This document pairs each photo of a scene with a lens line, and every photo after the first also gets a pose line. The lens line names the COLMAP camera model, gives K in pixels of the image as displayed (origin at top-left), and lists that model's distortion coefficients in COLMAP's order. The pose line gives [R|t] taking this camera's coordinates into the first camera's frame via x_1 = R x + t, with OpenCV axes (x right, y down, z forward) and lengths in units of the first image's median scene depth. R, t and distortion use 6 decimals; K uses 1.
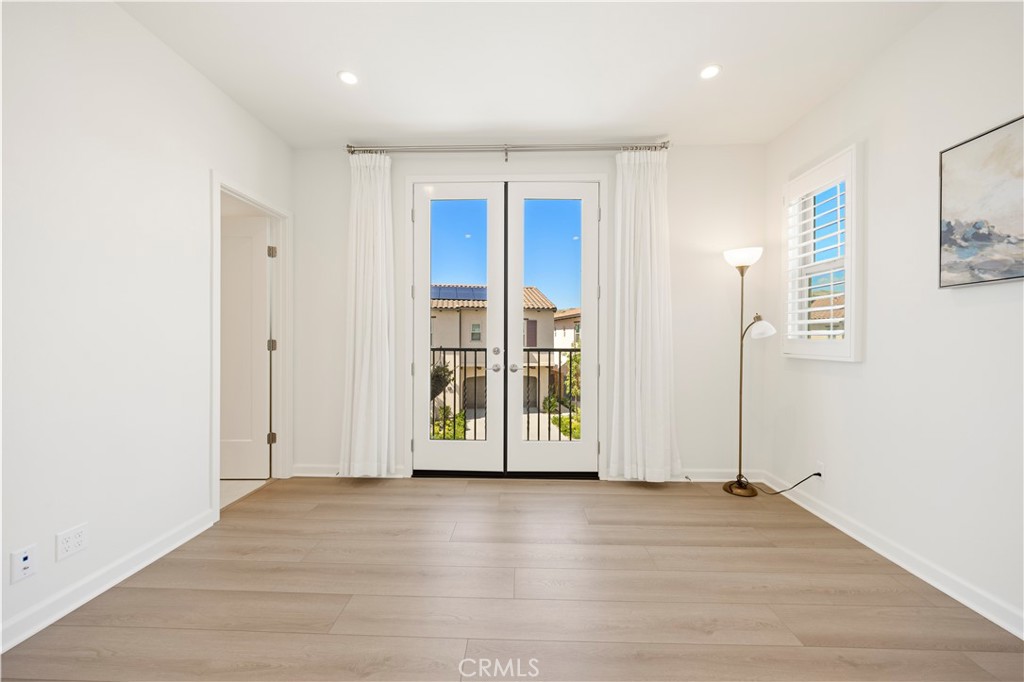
lens RADIAL K [[385.9, 0, 512.0], [0, 385.9, 341.0], [0, 0, 1]] dist [-0.001858, -0.000404]
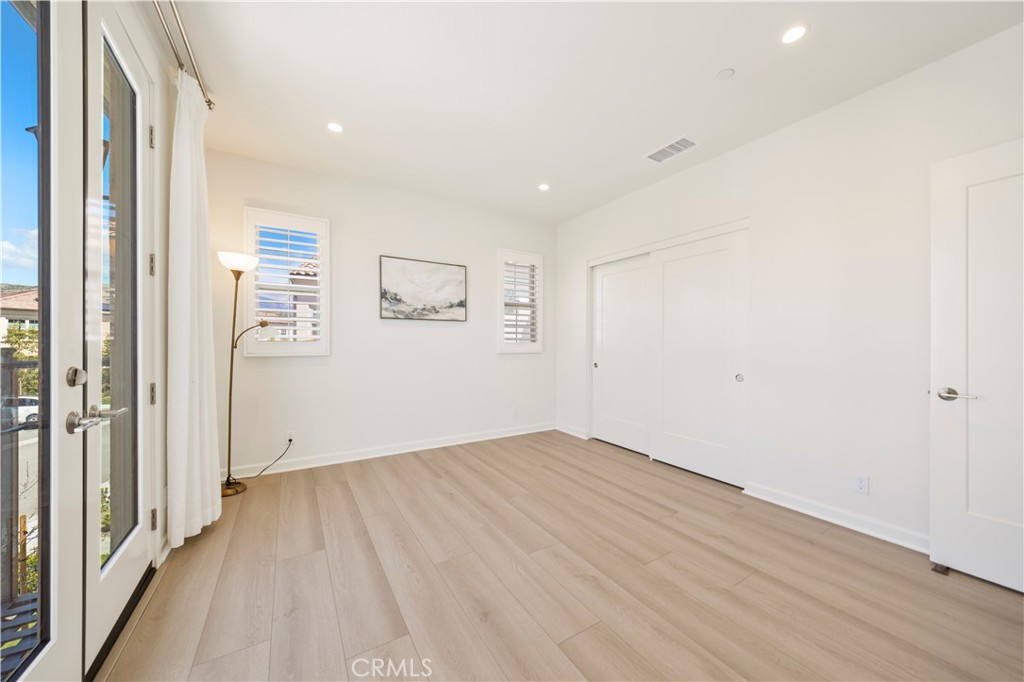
lens RADIAL K [[356.0, 0, 509.6], [0, 356.0, 350.2], [0, 0, 1]] dist [0.000802, 0.000012]
pose [[-0.536819, -0.027785, 0.843240, -0.586481], [0.000472, 0.999448, 0.033232, -0.013493], [-0.843698, 0.018237, -0.536509, 0.878062]]
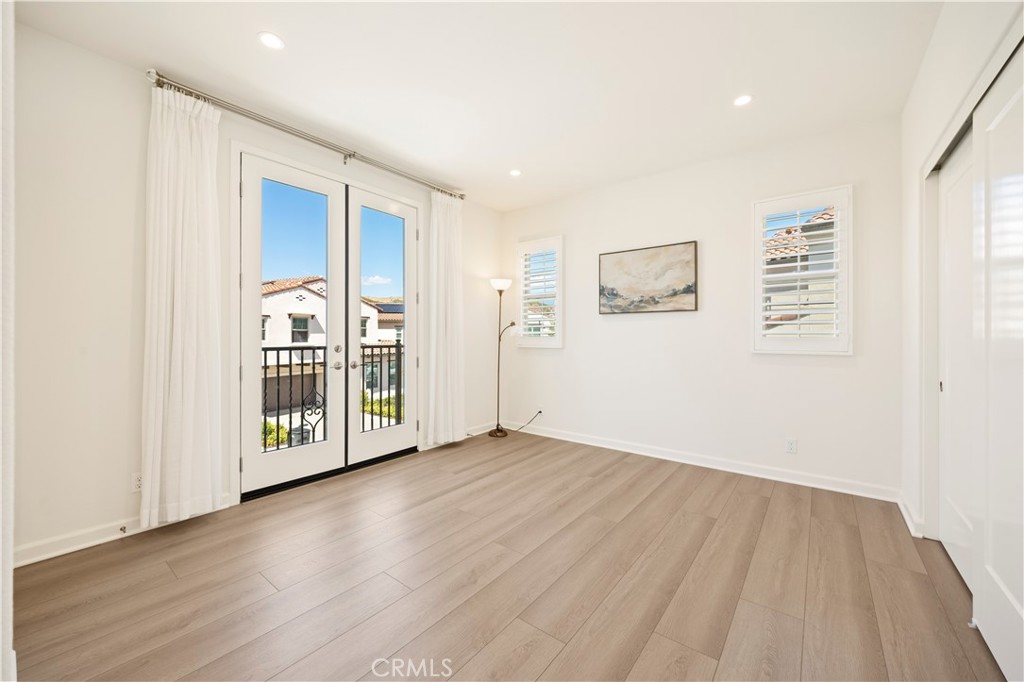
lens RADIAL K [[388.8, 0, 509.0], [0, 388.8, 338.3], [0, 0, 1]] dist [0.000792, -0.000135]
pose [[0.596917, -0.005294, 0.802286, -0.631446], [0.006577, 0.999977, 0.001704, -0.000564], [-0.802276, 0.004260, 0.596938, 0.033248]]
